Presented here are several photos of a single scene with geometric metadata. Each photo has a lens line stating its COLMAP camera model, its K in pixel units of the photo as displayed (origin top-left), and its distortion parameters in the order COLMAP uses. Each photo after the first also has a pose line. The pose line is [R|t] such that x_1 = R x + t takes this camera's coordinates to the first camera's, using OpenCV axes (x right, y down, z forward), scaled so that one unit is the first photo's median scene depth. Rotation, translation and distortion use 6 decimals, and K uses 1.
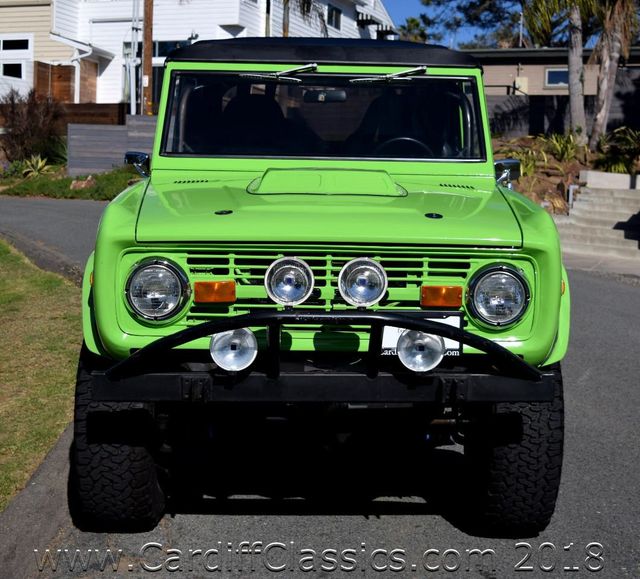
lens RADIAL K [[1295.8, 0, 319.7], [0, 1295.8, 289.0], [0, 0, 1]] dist [-0.032250, 0.000000]
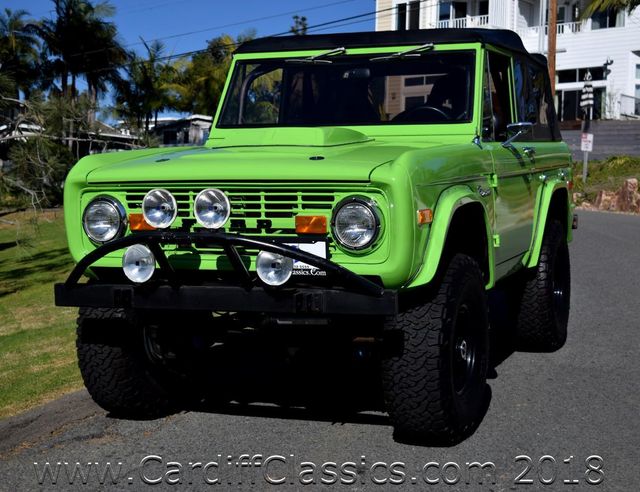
lens RADIAL K [[1116.0, 0, 320.1], [0, 1116.0, 238.5], [0, 0, 1]] dist [-0.021369, 0.000000]
pose [[0.920794, -0.001086, -0.390047, 0.472011], [-0.017087, 0.998924, -0.043119, 0.058721], [0.389674, 0.046368, 0.919785, 0.063696]]
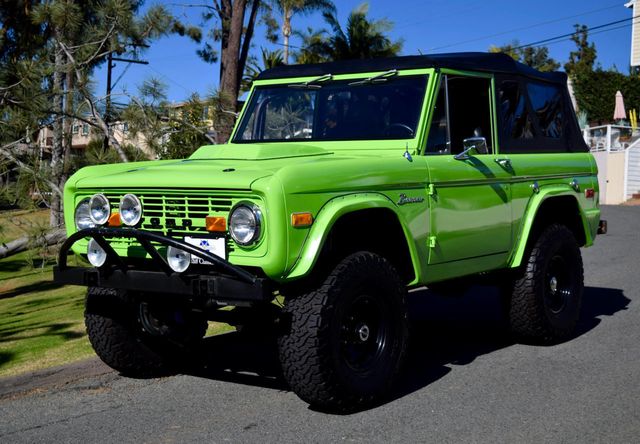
lens RADIAL K [[1047.5, 0, 296.1], [0, 1047.5, 221.2], [0, 0, 1]] dist [-0.035730, 0.000000]
pose [[0.766155, 0.010136, -0.642576, 0.871382], [-0.052165, 0.997557, -0.046461, 0.049647], [0.640536, 0.069117, 0.764812, 0.147337]]
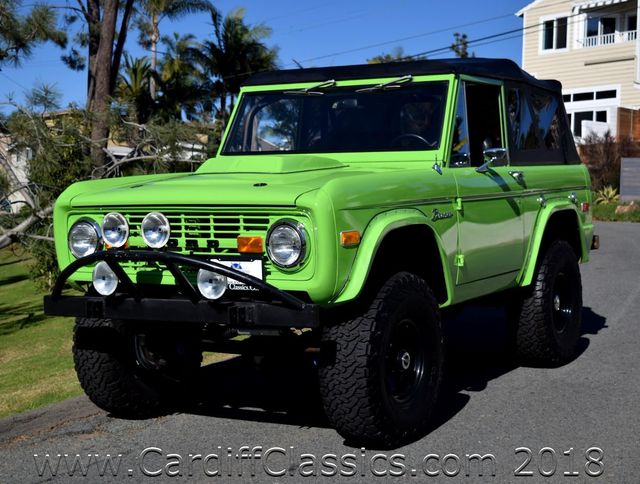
lens RADIAL K [[1115.6, 0, 333.6], [0, 1115.6, 248.0], [0, 0, 1]] dist [-0.036835, 0.000000]
pose [[0.857873, 0.001213, -0.513860, 0.706559], [-0.029273, 0.998489, -0.046514, 0.055772], [0.513027, 0.054945, 0.856612, 0.072272]]
